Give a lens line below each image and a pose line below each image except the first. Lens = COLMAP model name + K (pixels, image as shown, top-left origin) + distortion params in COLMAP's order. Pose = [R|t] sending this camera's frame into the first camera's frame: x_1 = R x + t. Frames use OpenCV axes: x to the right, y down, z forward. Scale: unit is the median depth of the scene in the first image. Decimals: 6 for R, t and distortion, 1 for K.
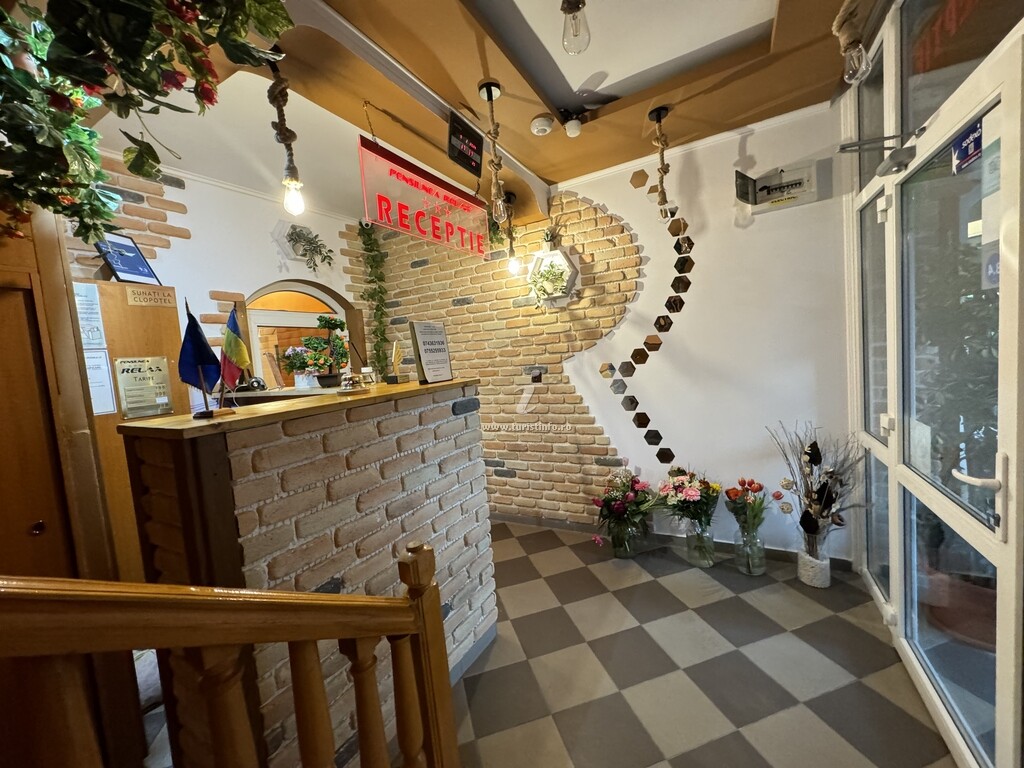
lens RADIAL K [[408.5, 0, 512.1], [0, 408.5, 384.7], [0, 0, 1]] dist [-0.000766, -0.000111]
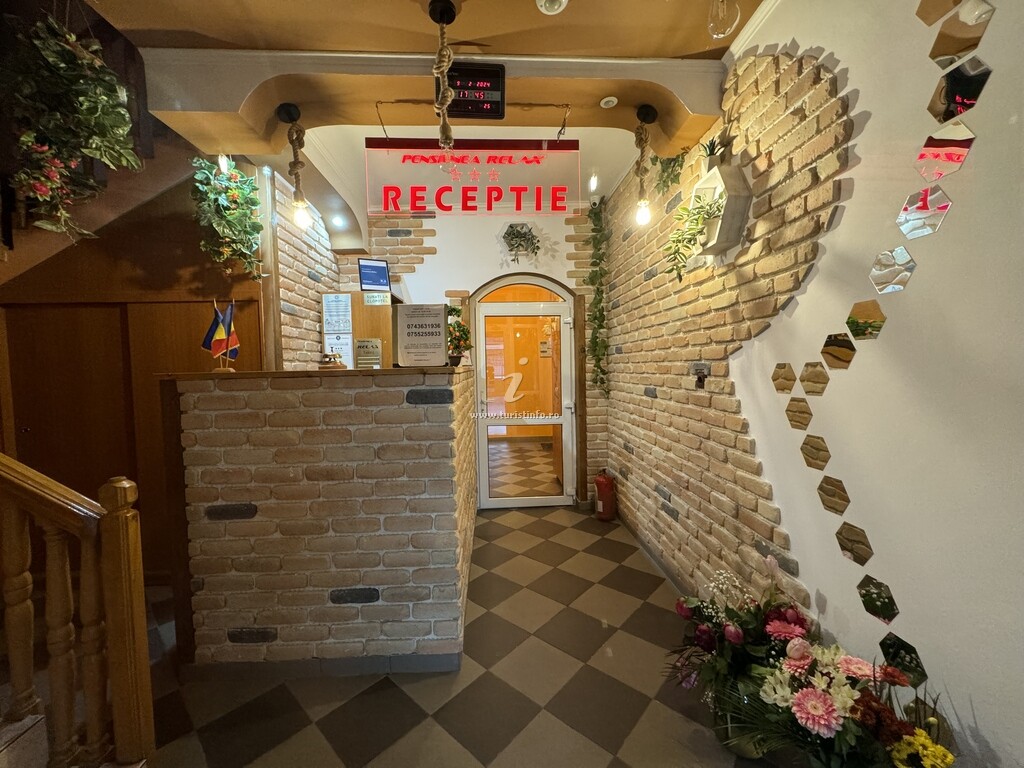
lens RADIAL K [[408.5, 0, 512.0], [0, 408.5, 385.0], [0, 0, 1]] dist [-0.000766, -0.000111]
pose [[0.520391, 0.104651, -0.847491, 0.493016], [-0.085458, 0.993862, 0.070252, -0.033737], [0.849641, 0.035866, 0.526140, 0.455172]]
